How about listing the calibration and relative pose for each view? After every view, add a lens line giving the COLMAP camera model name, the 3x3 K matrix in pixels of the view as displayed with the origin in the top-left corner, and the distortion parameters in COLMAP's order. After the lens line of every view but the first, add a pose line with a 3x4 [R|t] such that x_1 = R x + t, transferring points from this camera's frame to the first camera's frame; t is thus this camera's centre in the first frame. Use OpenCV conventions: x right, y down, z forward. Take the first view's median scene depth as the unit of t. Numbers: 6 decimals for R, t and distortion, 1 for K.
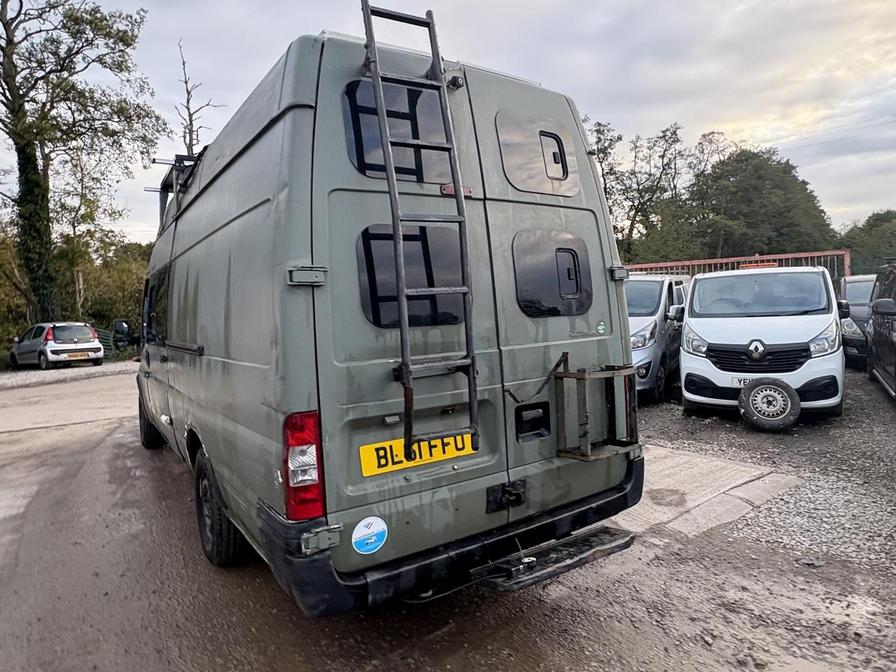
lens RADIAL K [[562.9, 0, 448.0], [0, 562.9, 336.0], [0, 0, 1]] dist [-0.000375, 0.001505]
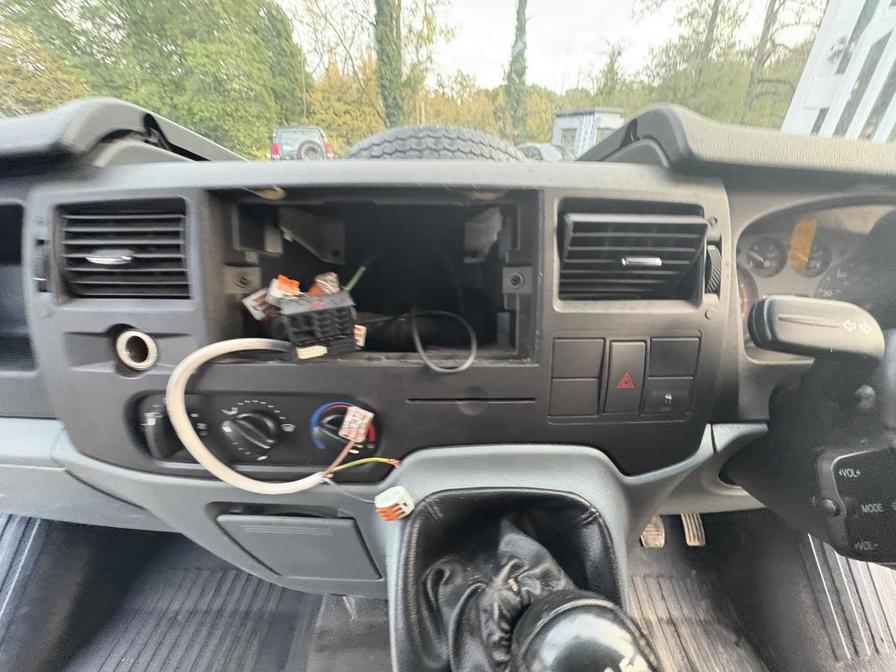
lens RADIAL K [[360.3, 0, 448.0], [0, 360.3, 336.0], [0, 0, 1]] dist [-0.000535, -0.000236]
pose [[0.829304, 0.299837, -0.471542, -0.125006], [-0.071521, 0.893866, 0.442594, -0.014048], [0.554201, -0.333320, 0.762731, 0.339638]]
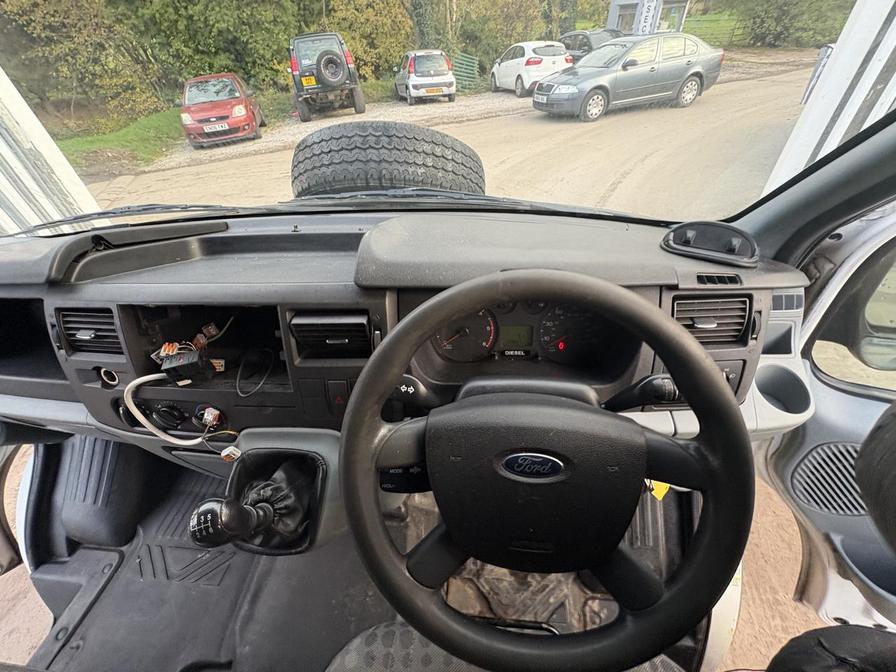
lens RADIAL K [[358.2, 0, 448.0], [0, 358.2, 336.0], [0, 0, 1]] dist [0.001305, -0.000340]
pose [[0.774548, 0.402194, -0.488176, -0.105807], [-0.007461, 0.777556, 0.628769, -0.028944], [0.632471, -0.483370, 0.605255, 0.345596]]
